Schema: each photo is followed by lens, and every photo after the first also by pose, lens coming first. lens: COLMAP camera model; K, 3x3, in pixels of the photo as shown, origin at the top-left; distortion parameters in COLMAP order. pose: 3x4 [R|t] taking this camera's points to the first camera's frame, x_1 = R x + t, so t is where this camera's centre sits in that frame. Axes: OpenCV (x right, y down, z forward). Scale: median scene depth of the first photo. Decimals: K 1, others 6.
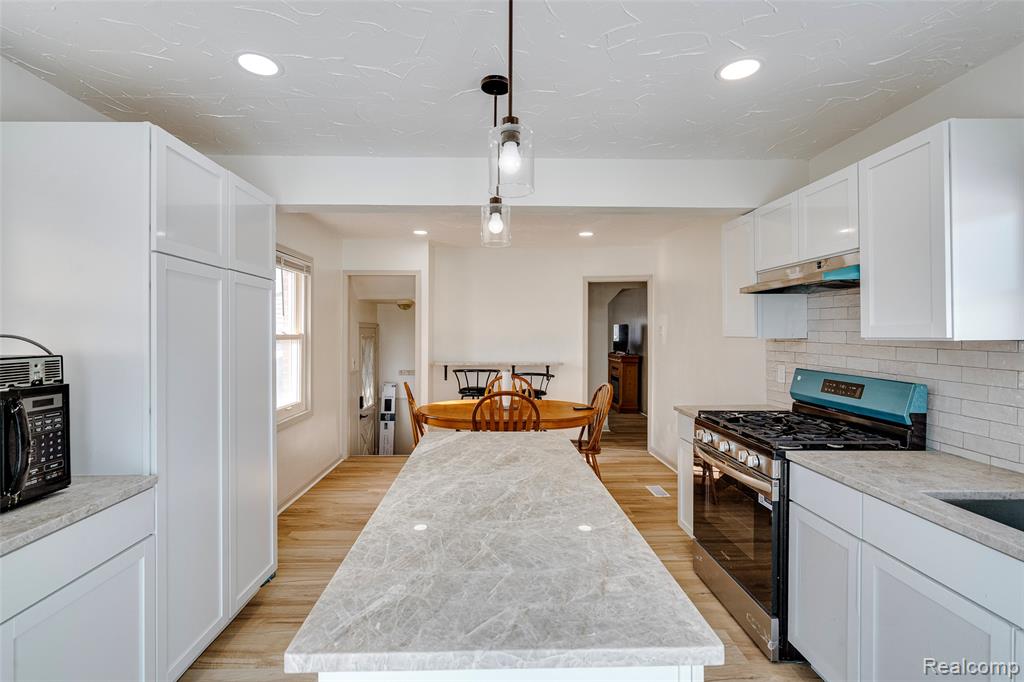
lens RADIAL K [[470.4, 0, 503.7], [0, 470.4, 333.9], [0, 0, 1]] dist [-0.006920, 0.002440]
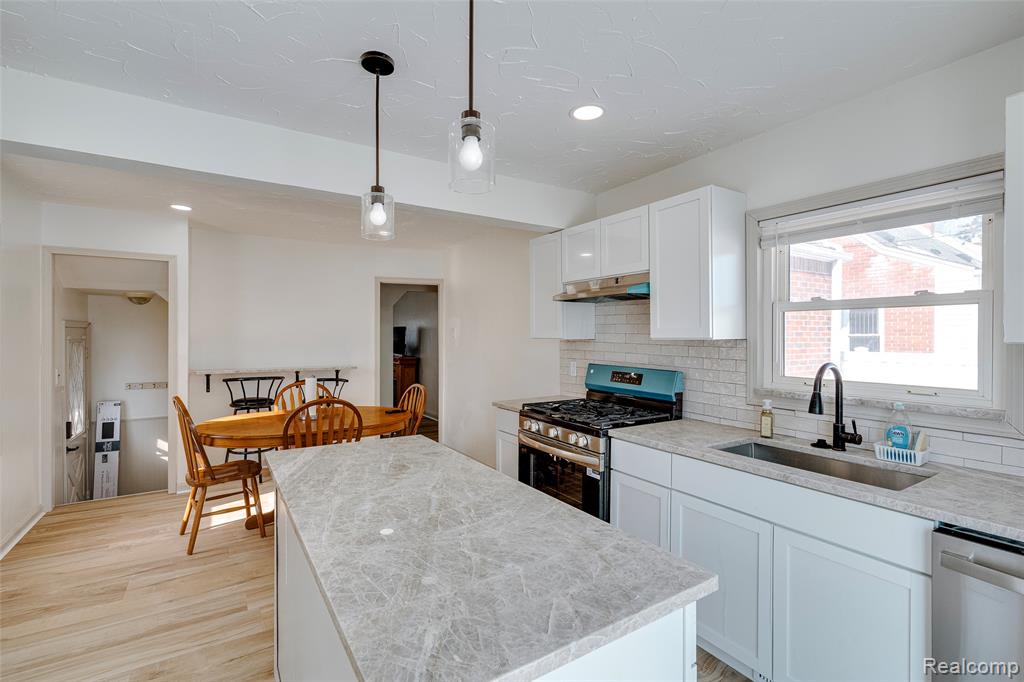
lens RADIAL K [[470.4, 0, 511.4], [0, 470.4, 338.4], [0, 0, 1]] dist [-0.006920, 0.002440]
pose [[0.853673, -0.002002, 0.520805, -0.253984], [0.000017, 0.999993, 0.003816, 0.004028], [-0.520809, -0.003249, 0.853667, 0.073540]]
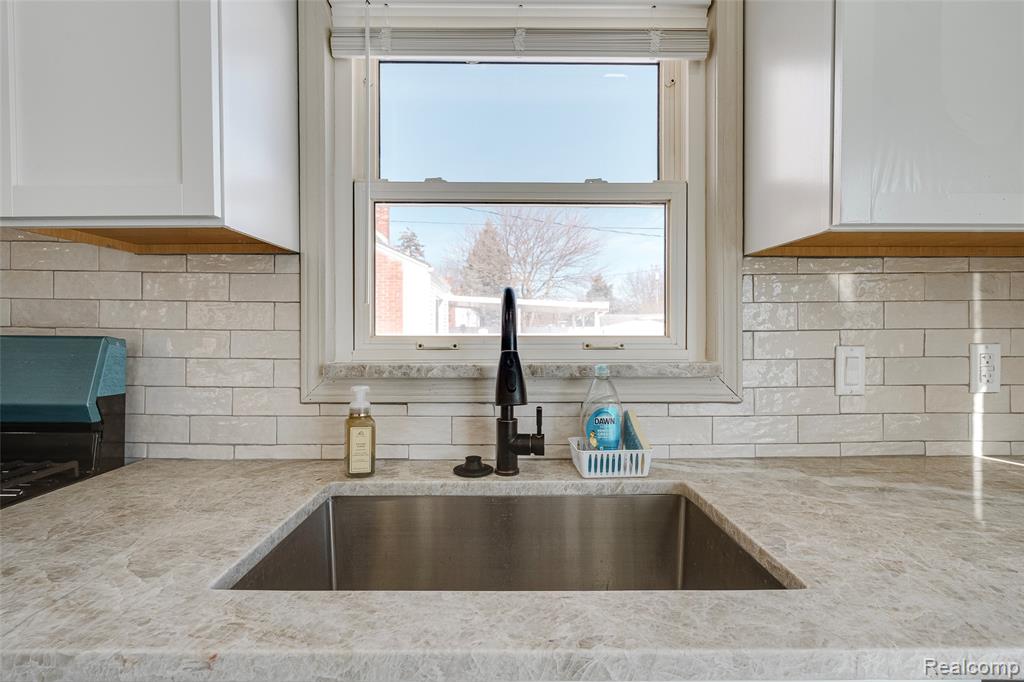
lens RADIAL K [[470.4, 0, 513.3], [0, 470.4, 331.5], [0, 0, 1]] dist [-0.006920, 0.002440]
pose [[0.008906, -0.003389, 0.999955, 0.381519], [0.002251, 0.999992, 0.003369, 0.098409], [-0.999958, 0.002221, 0.008914, 0.557263]]
